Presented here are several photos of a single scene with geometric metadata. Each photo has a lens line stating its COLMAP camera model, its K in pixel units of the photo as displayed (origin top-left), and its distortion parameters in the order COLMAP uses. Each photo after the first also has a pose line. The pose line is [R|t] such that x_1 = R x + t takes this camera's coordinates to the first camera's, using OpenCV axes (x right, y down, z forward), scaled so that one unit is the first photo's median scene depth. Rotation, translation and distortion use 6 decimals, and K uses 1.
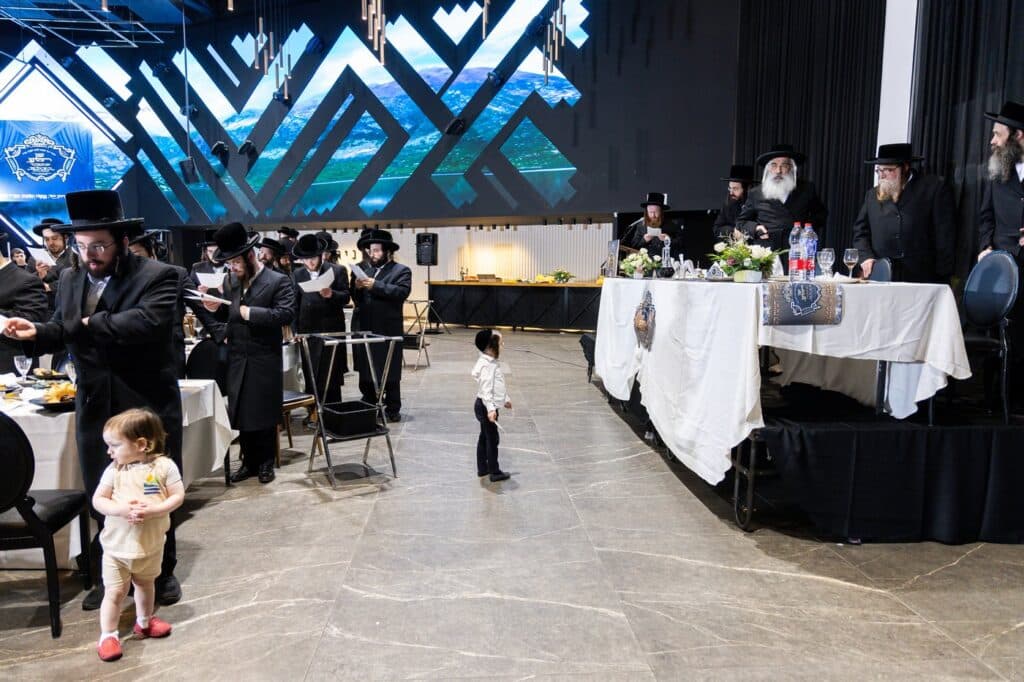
lens RADIAL K [[675.4, 0, 512.0], [0, 675.4, 341.0], [0, 0, 1]] dist [0.020436, 0.001475]
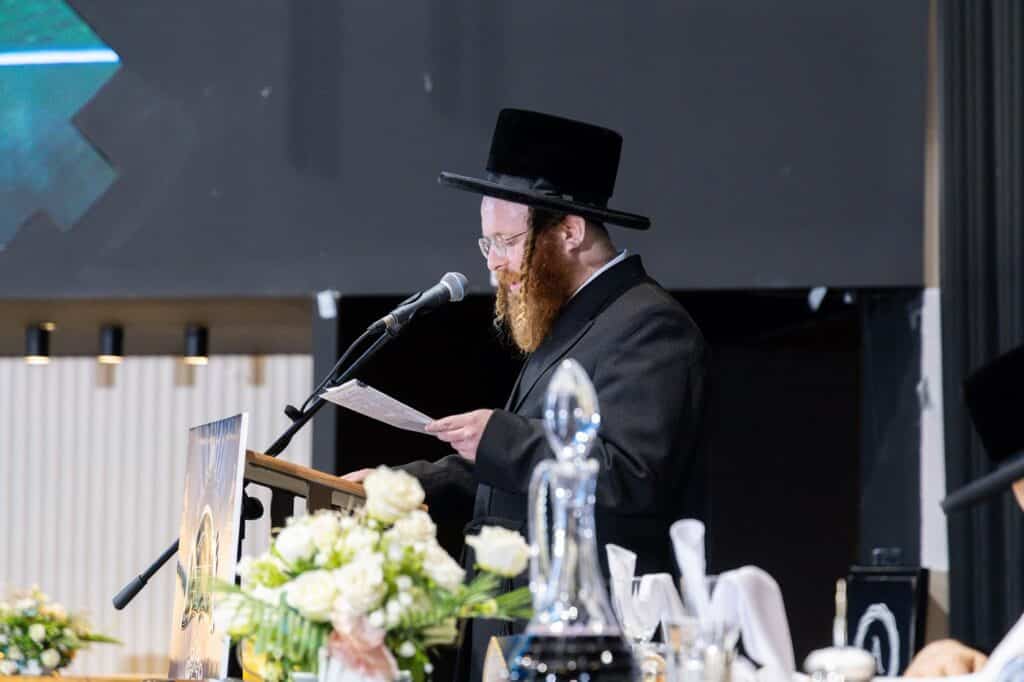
lens RADIAL K [[3118.4, 0, 512.0], [0, 3118.4, 341.0], [0, 0, 1]] dist [0.759719, -17.712041]
pose [[0.981654, 0.020185, 0.189601, 0.038909], [0.014692, 0.983417, -0.180763, -0.020586], [-0.190105, 0.180232, 0.965078, 0.159329]]
